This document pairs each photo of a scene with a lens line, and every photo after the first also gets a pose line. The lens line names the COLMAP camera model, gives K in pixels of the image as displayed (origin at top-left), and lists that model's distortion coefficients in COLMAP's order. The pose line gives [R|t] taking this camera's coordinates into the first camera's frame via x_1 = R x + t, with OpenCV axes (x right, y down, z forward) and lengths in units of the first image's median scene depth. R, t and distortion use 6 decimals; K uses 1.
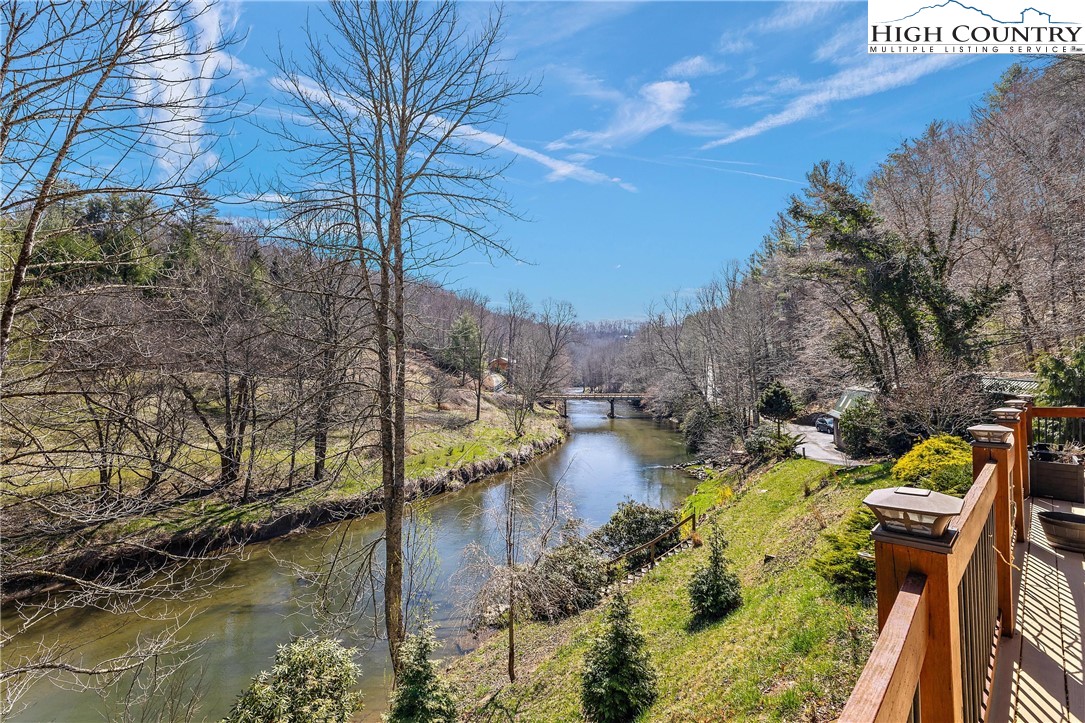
lens RADIAL K [[494.0, 0, 542.5], [0, 494.0, 361.5], [0, 0, 1]] dist [-0.000427, 0.000015]
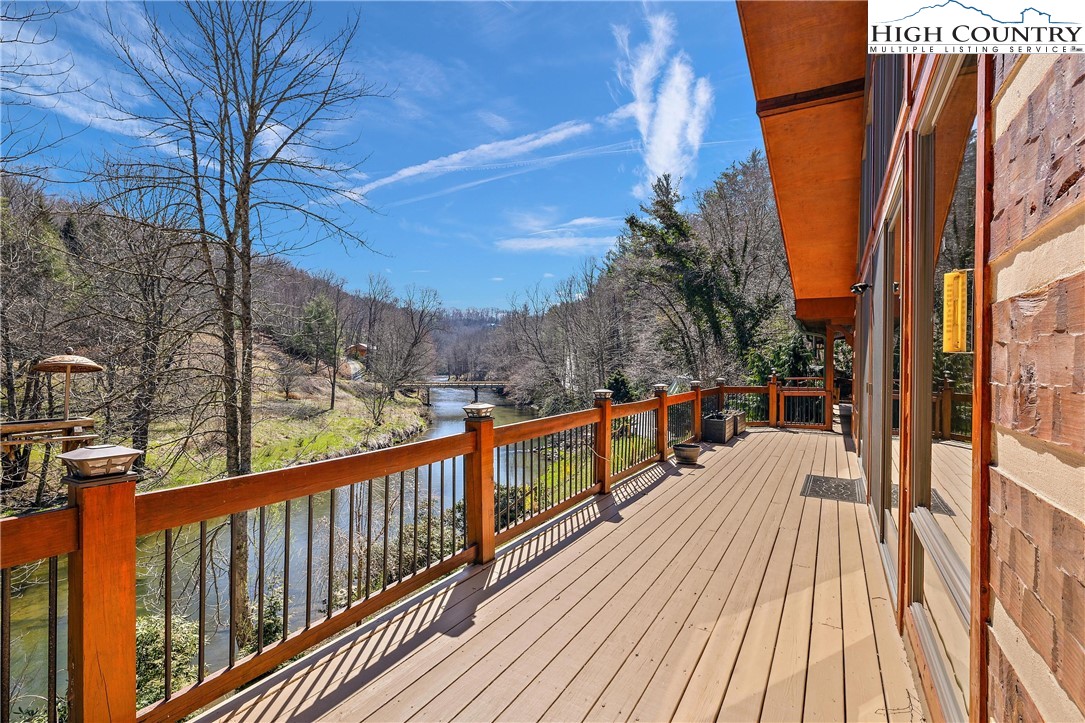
lens RADIAL K [[501.1, 0, 544.7], [0, 501.1, 358.5], [0, 0, 1]] dist [-0.010959, 0.000096]
pose [[0.963889, 0.011518, 0.266056, 0.006308], [-0.016324, 0.999741, 0.015858, -0.000878], [-0.265804, -0.019628, 0.963827, -0.033956]]
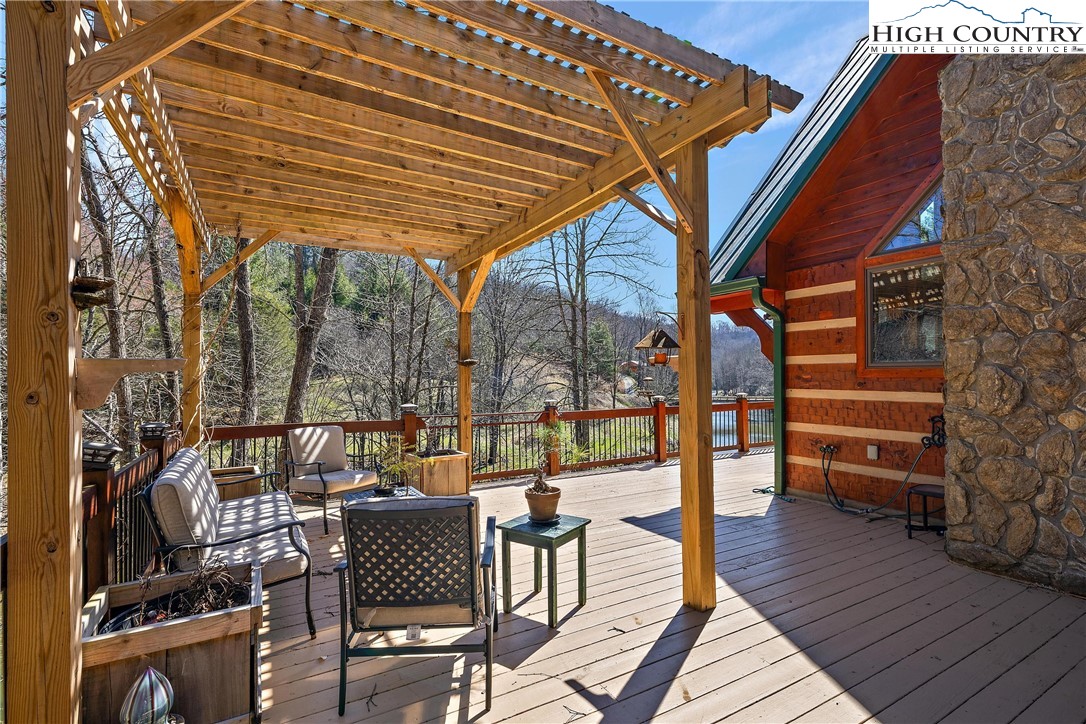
lens RADIAL K [[501.6, 0, 545.2], [0, 501.6, 359.0], [0, 0, 1]] dist [-0.010959, 0.000096]
pose [[0.969432, -0.011419, -0.245095, -0.005654], [0.008869, 0.999894, -0.011505, -0.003729], [0.245200, 0.008979, 0.969431, -0.135478]]
